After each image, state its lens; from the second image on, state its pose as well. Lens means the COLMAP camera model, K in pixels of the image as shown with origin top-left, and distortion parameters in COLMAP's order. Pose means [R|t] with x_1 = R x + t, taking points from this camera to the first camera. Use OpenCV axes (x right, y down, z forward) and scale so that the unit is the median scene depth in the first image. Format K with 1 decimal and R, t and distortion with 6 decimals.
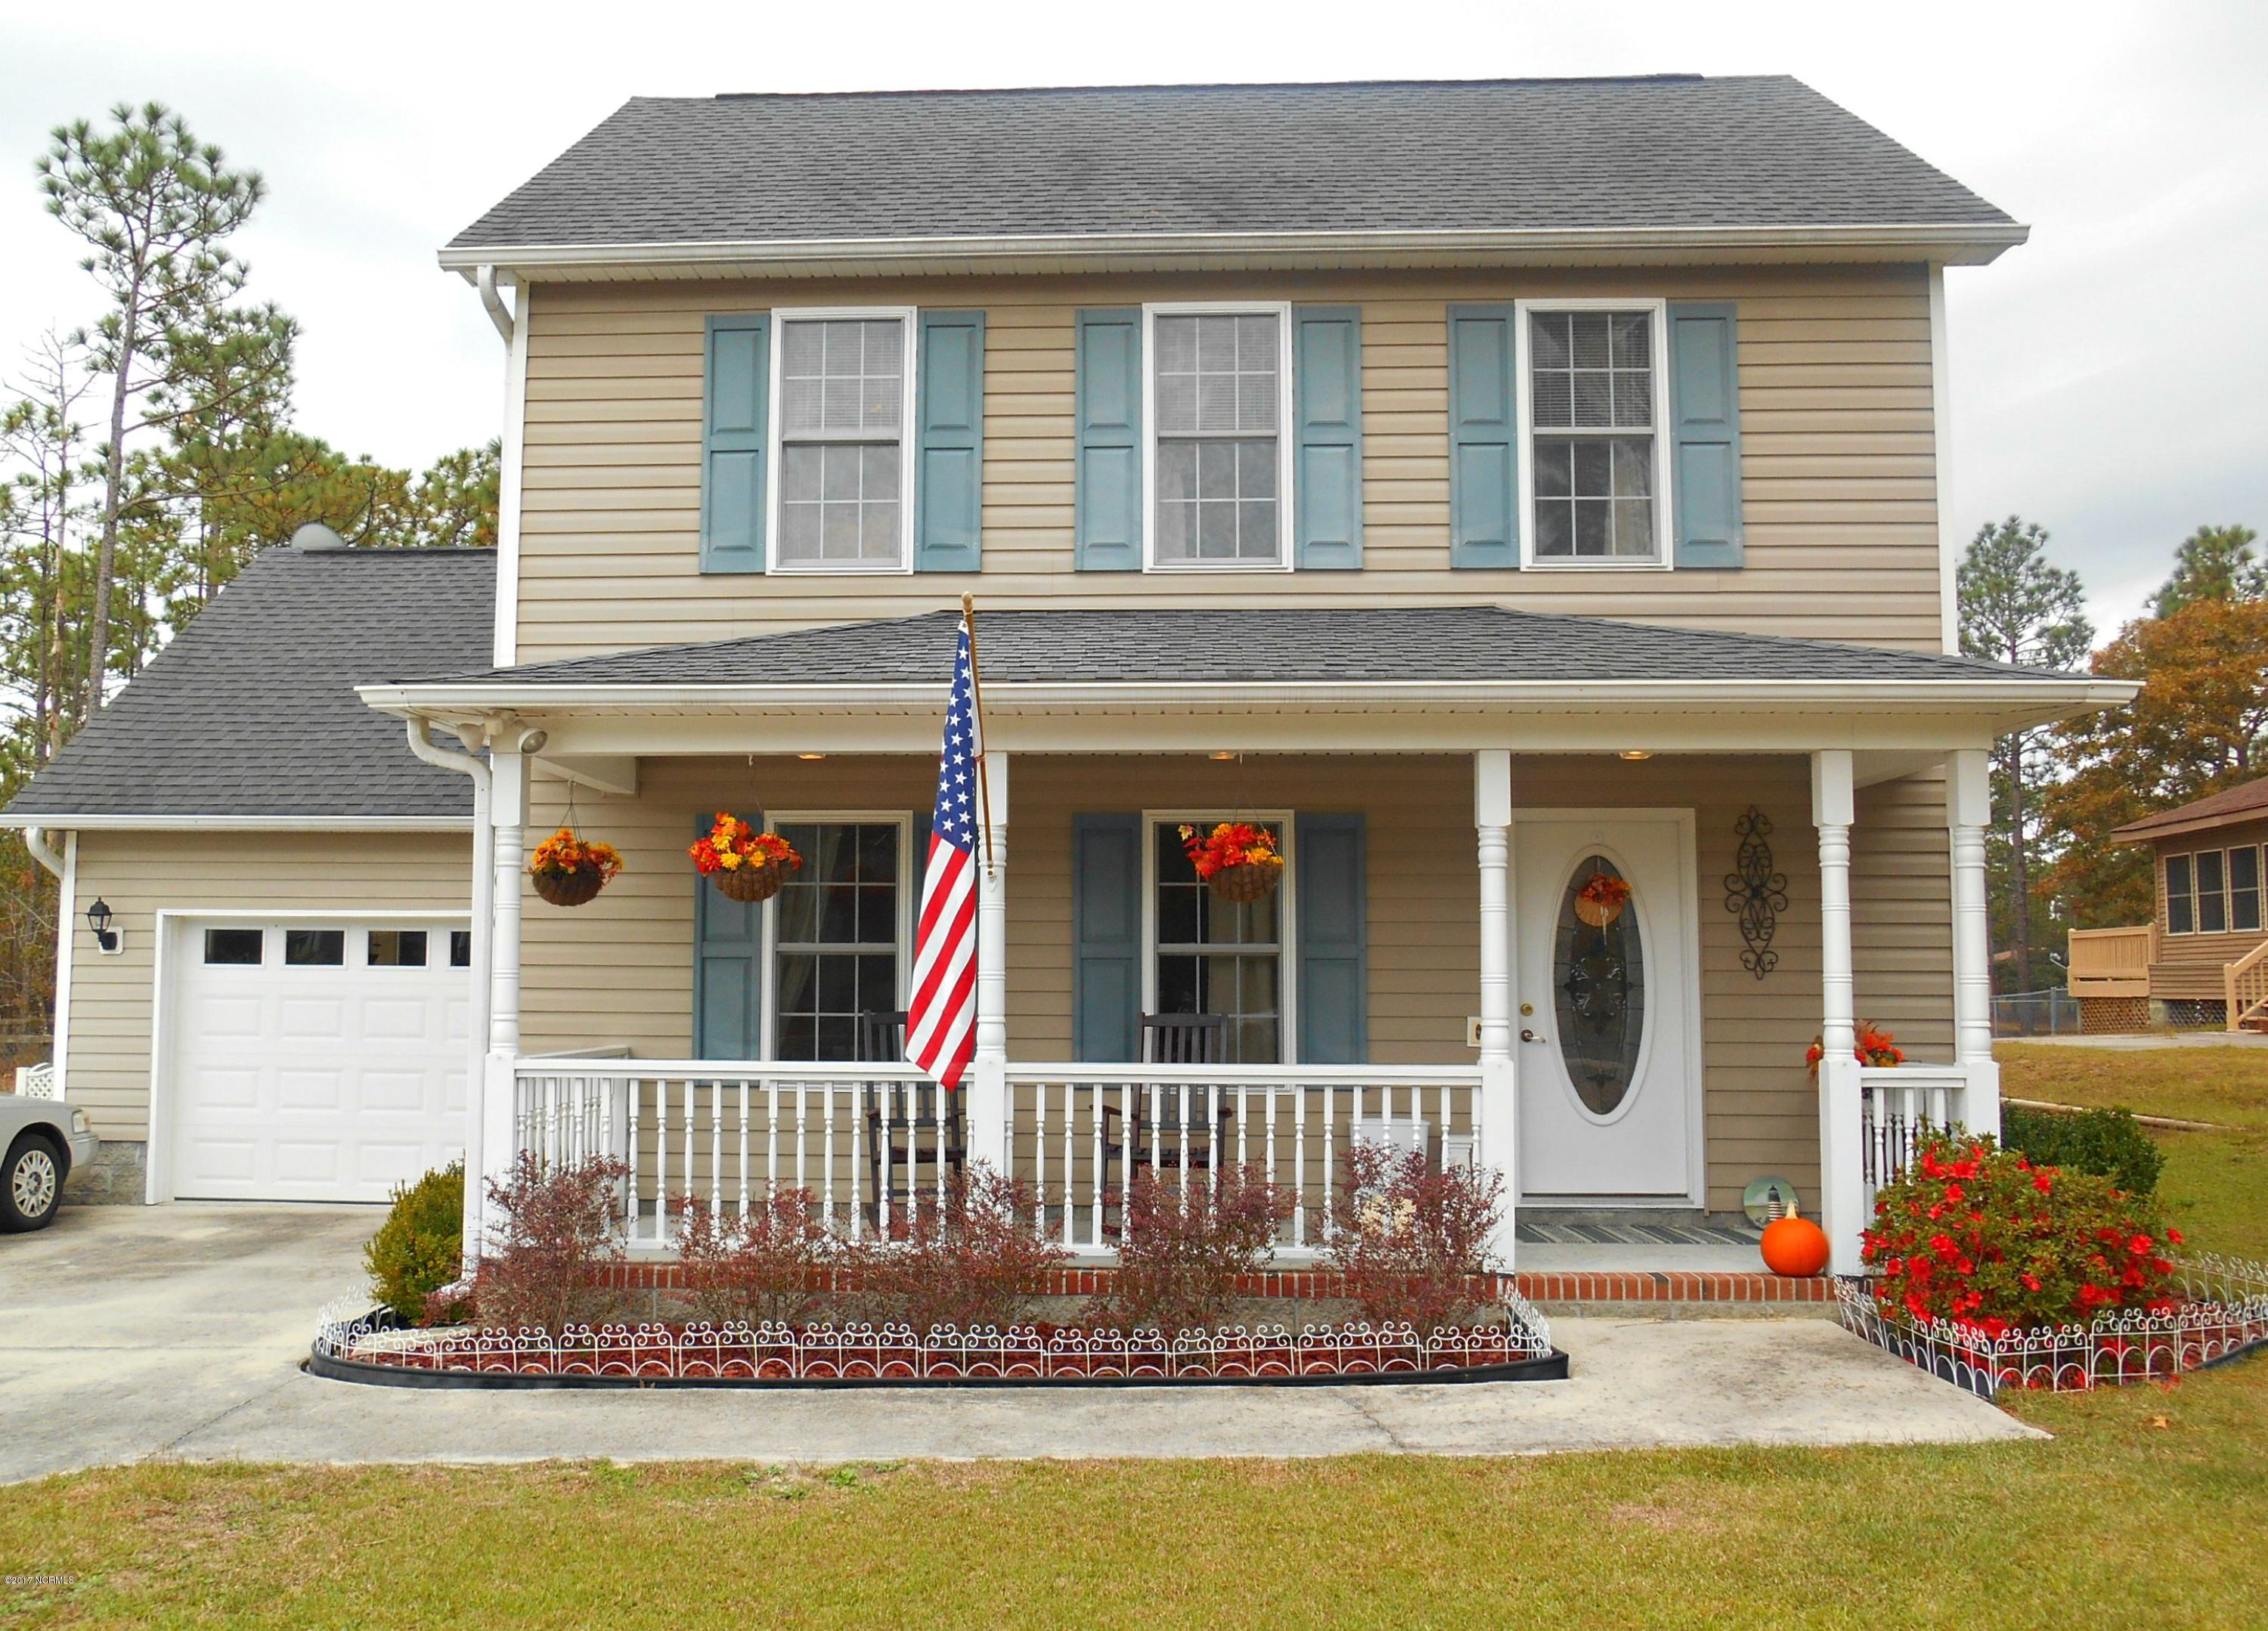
lens RADIAL K [[2005.9, 0, 1135.3], [0, 2005.9, 824.1], [0, 0, 1]] dist [-0.035402, 0.011318]
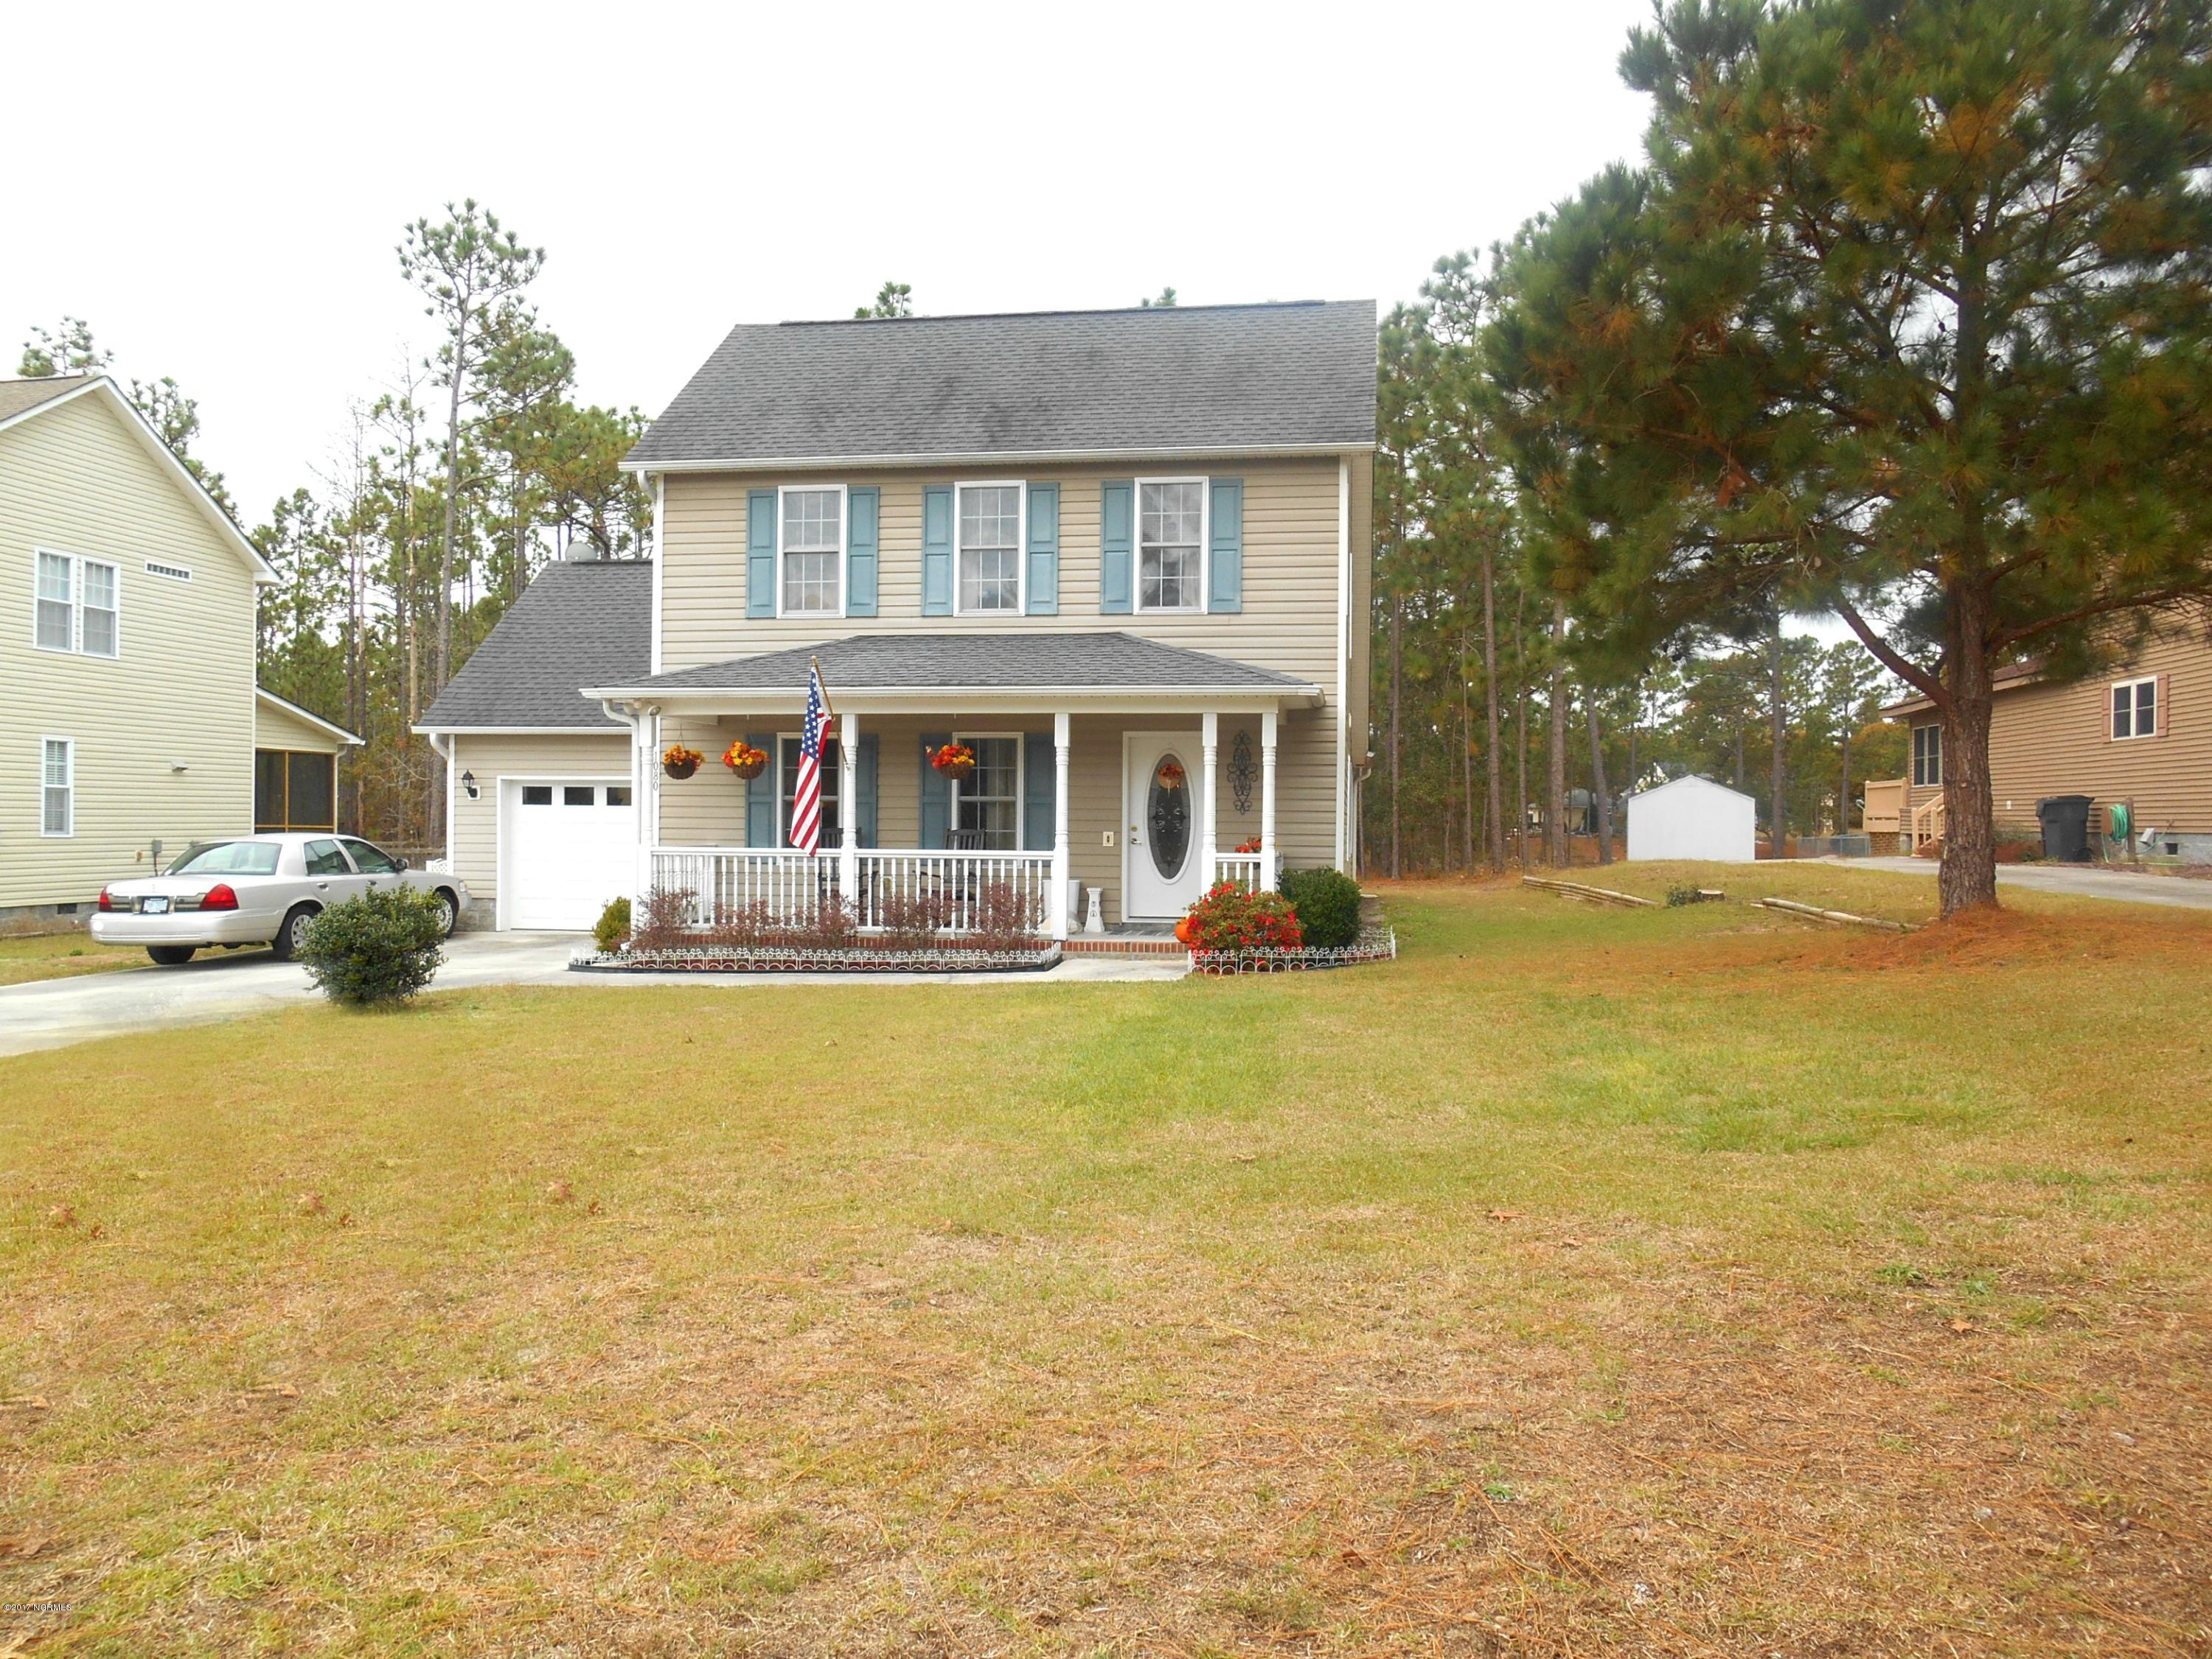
lens RADIAL K [[1692.6, 0, 1101.3], [0, 1692.6, 821.5], [0, 0, 1]] dist [-0.035464, 0.018876]
pose [[0.994277, 0.003875, -0.106762, 0.334123], [0.004654, 0.996823, 0.079519, -0.052007], [0.106731, -0.079560, 0.991100, -0.707680]]
